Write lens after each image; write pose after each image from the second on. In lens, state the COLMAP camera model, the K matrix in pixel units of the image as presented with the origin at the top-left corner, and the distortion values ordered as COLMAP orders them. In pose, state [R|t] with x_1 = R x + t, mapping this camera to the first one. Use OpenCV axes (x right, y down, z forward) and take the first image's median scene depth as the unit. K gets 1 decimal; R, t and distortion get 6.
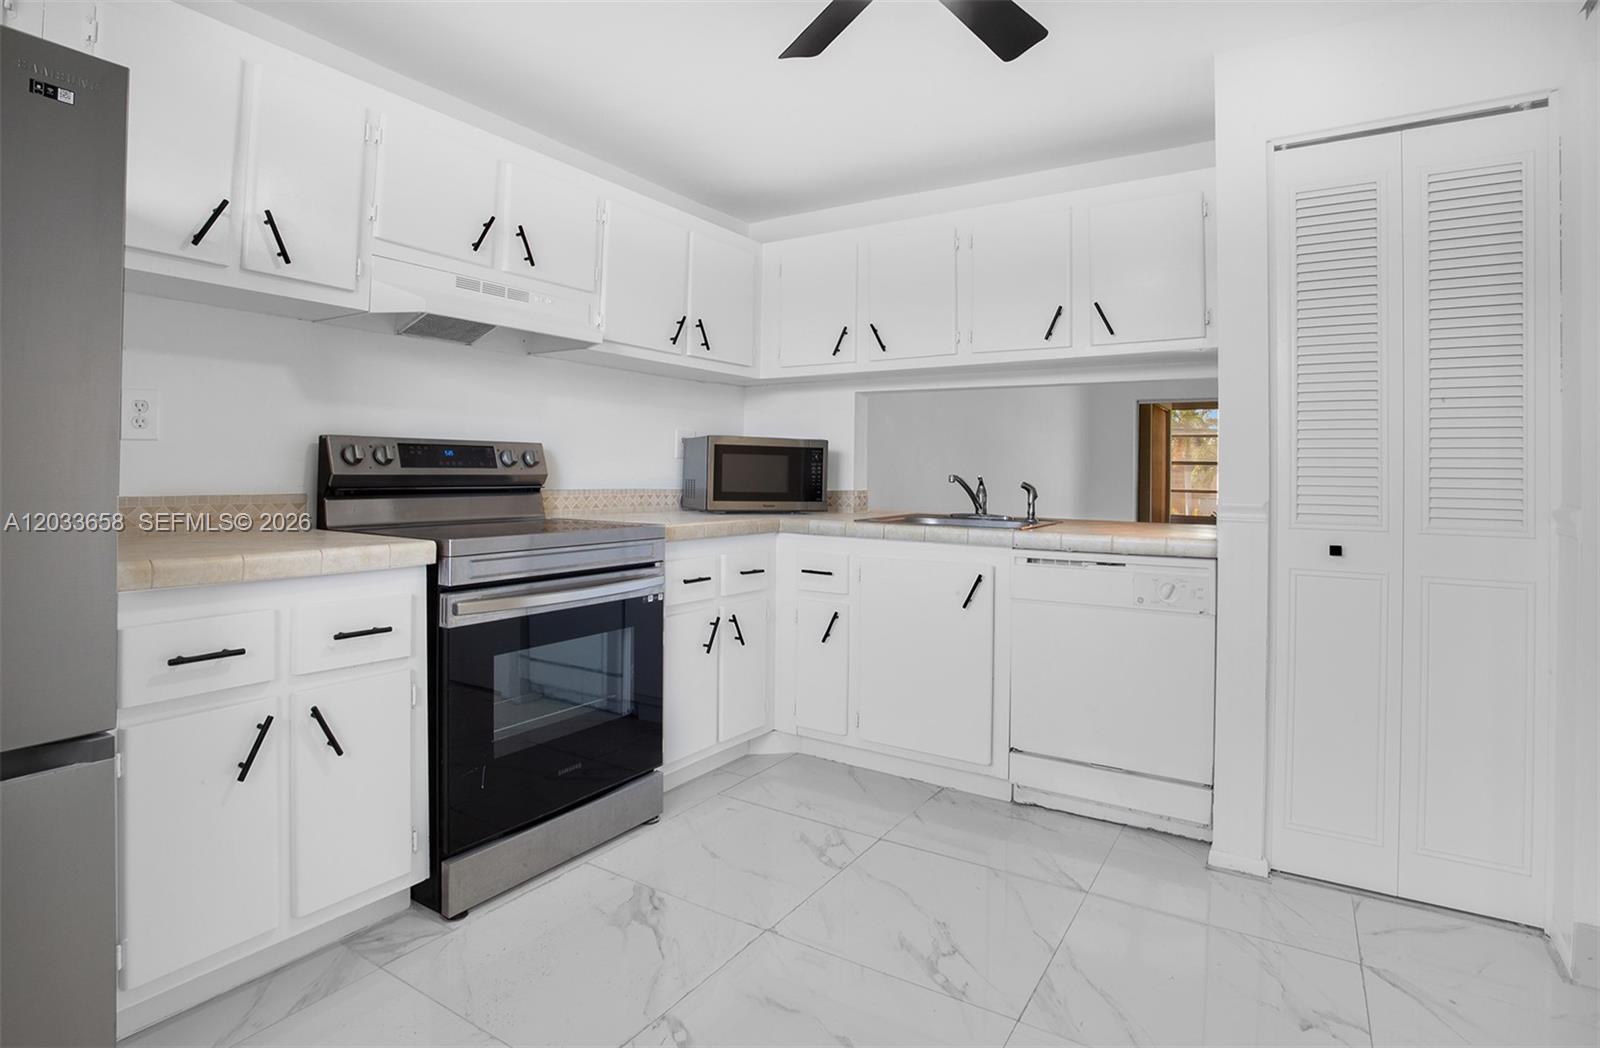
lens RADIAL K [[823.0, 0, 801.0], [0, 823.0, 453.4], [0, 0, 1]] dist [-0.064298, 0.028318]
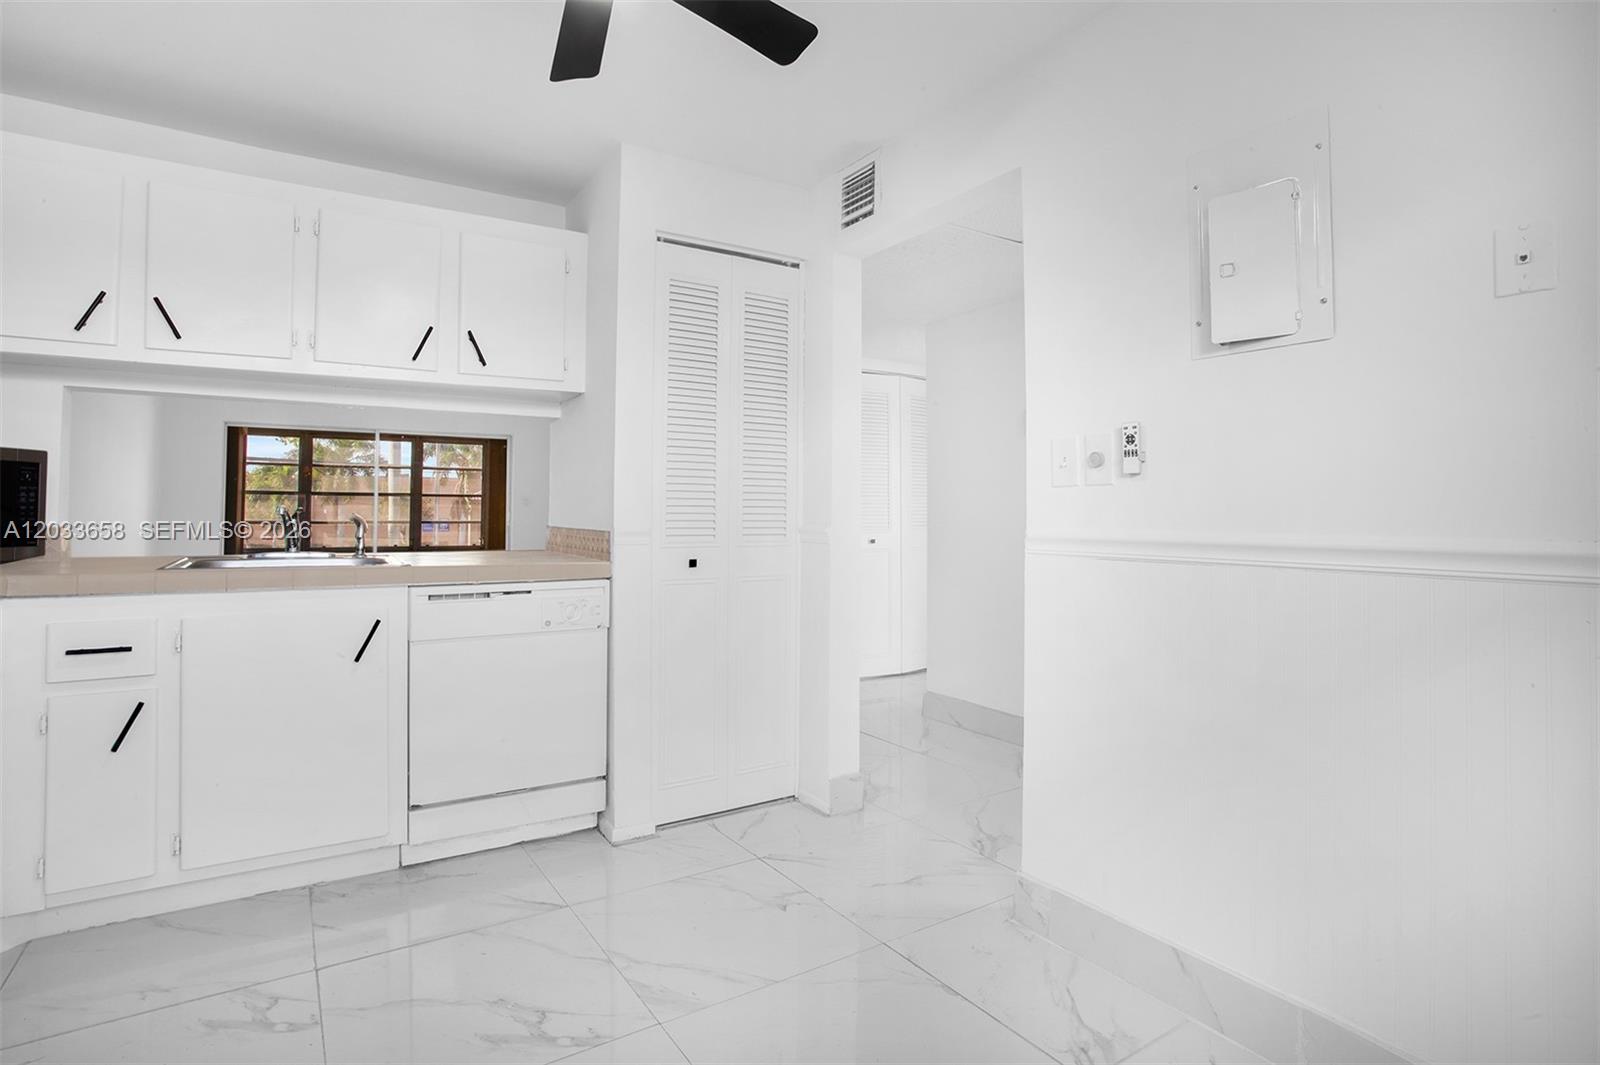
lens RADIAL K [[813.5, 0, 775.0], [0, 813.5, 488.2], [0, 0, 1]] dist [-0.051342, 0.023084]
pose [[0.433056, 0.013897, 0.901260, -0.403727], [-0.023017, 0.999726, -0.004356, 0.001767], [-0.901073, -0.018858, 0.433257, 0.271980]]
